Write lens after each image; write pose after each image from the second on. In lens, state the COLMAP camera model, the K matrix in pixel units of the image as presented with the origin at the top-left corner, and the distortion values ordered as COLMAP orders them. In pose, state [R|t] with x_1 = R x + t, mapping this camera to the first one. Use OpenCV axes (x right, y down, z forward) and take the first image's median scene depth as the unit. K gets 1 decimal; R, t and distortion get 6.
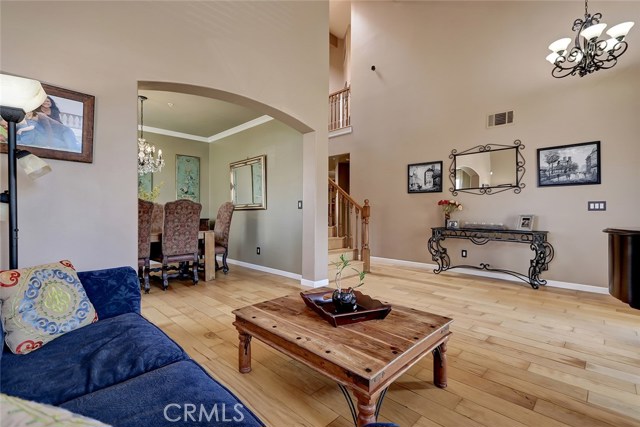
lens RADIAL K [[310.7, 0, 326.1], [0, 310.7, 211.4], [0, 0, 1]] dist [0.007977, 0.000352]
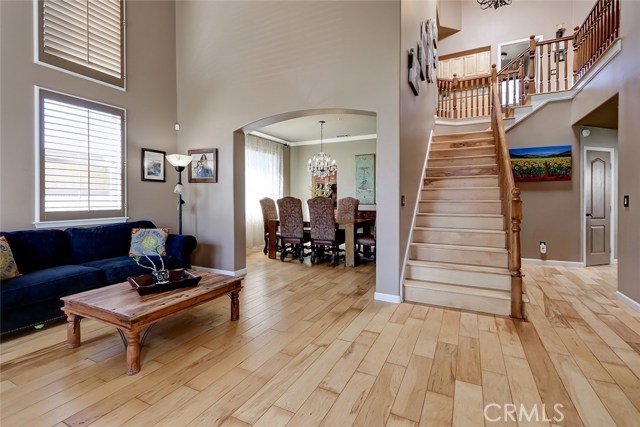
lens RADIAL K [[299.3, 0, 296.3], [0, 299.3, 201.5], [0, 0, 1]] dist [0.009753, -0.002419]
pose [[0.250811, 0.006643, -0.968013, 0.711420], [-0.003646, 0.999976, 0.005918, -0.025899], [0.968029, 0.002045, 0.250829, 0.597773]]
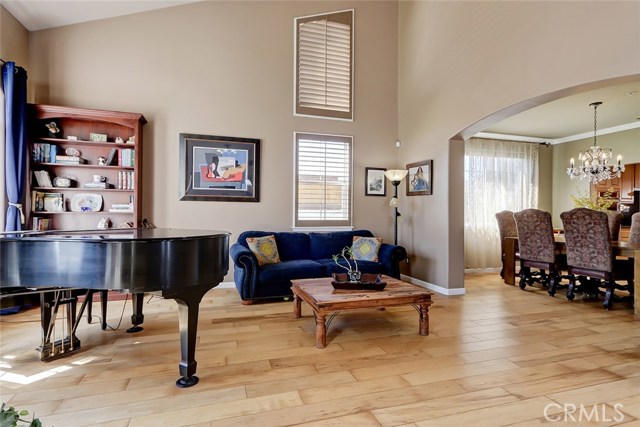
lens RADIAL K [[299.3, 0, 309.7], [0, 299.3, 212.2], [0, 0, 1]] dist [0.009753, -0.002419]
pose [[-0.495850, -0.010527, -0.868344, 0.715289], [-0.010074, 0.999929, -0.006370, -0.013669], [0.868350, 0.005589, -0.495921, 0.745008]]
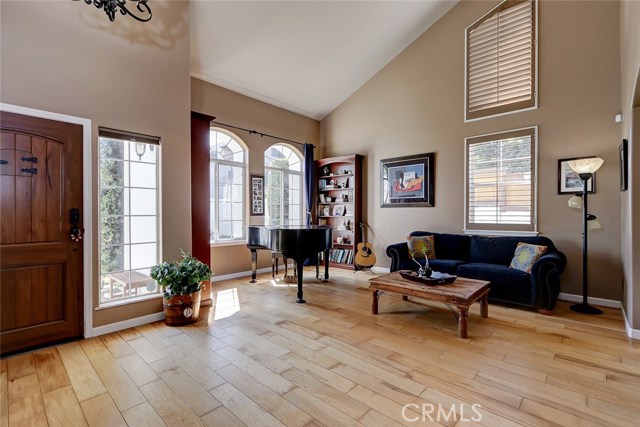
lens RADIAL K [[299.3, 0, 331.2], [0, 299.3, 213.7], [0, 0, 1]] dist [0.009753, -0.002419]
pose [[-0.999463, -0.000131, -0.032768, 0.323240], [-0.000265, 0.999992, 0.004103, -0.031280], [0.032767, 0.004110, -0.999455, 1.311244]]
